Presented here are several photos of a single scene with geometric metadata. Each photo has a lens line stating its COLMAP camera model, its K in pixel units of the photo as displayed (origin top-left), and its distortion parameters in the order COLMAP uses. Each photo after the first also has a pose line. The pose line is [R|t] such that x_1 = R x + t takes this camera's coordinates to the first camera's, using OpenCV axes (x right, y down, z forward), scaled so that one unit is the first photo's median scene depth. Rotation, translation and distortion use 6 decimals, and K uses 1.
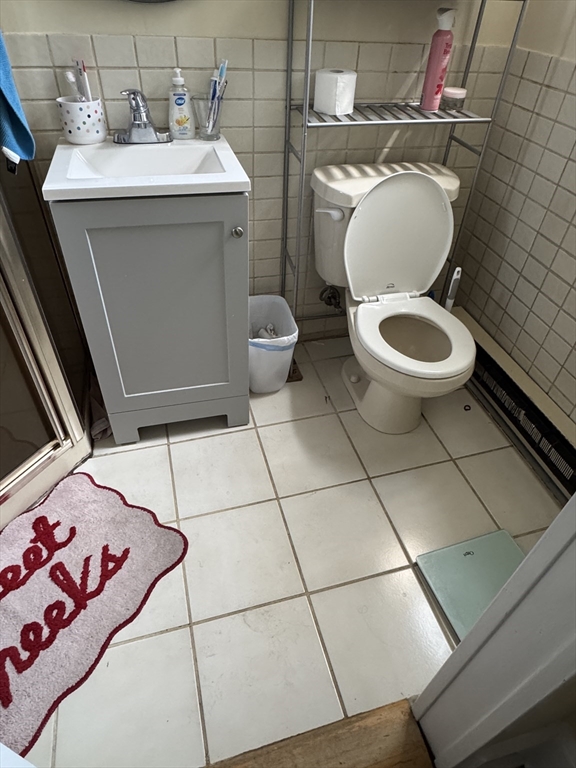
lens RADIAL K [[475.3, 0, 286.9], [0, 475.3, 380.5], [0, 0, 1]] dist [-0.013434, 0.006031]
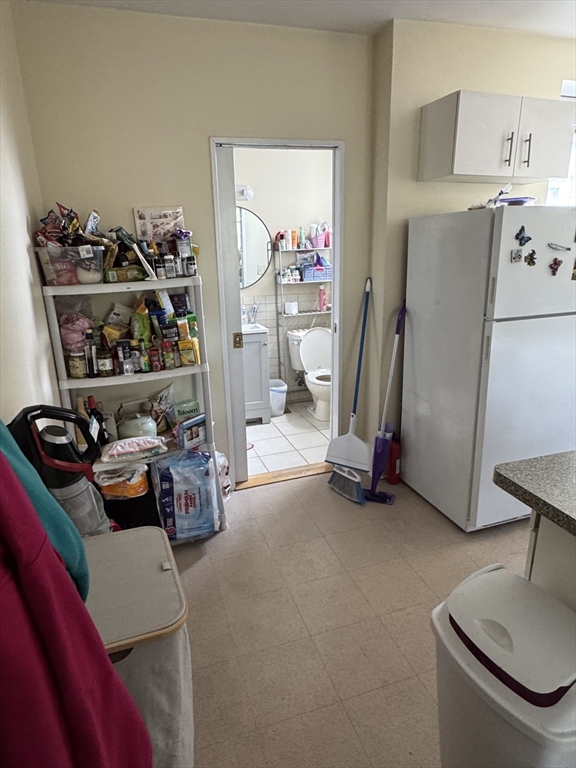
lens RADIAL K [[475.3, 0, 288.1], [0, 475.3, 383.5], [0, 0, 1]] dist [-0.013434, 0.006031]
pose [[0.996166, -0.081659, 0.031397, -0.058430], [0.087248, 0.900778, -0.425426, 1.120576], [0.006458, 0.426534, 0.904448, -1.551179]]
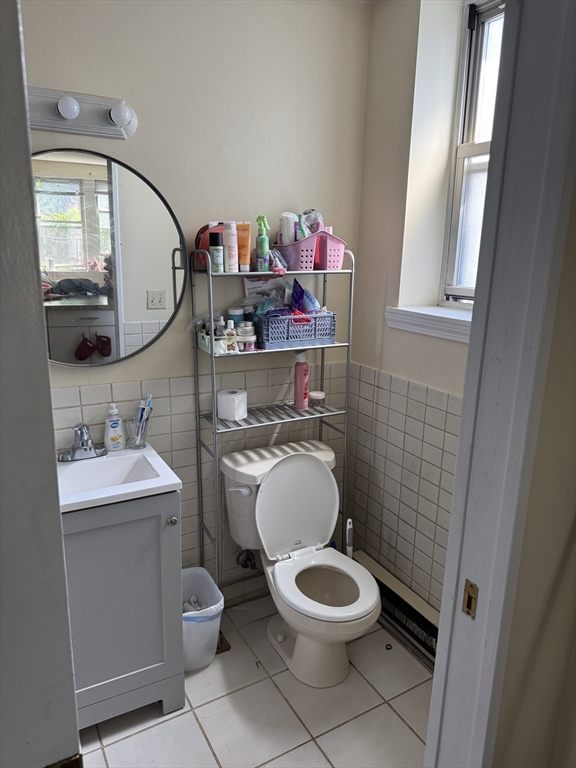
lens RADIAL K [[535.6, 0, 286.9], [0, 535.6, 384.9], [0, 0, 1]] dist [0.054708, -0.072440]
pose [[0.970301, -0.083728, 0.226949, -0.083597], [0.178391, 0.881321, -0.437550, 0.036004], [-0.163379, 0.465041, 0.870083, -0.359848]]
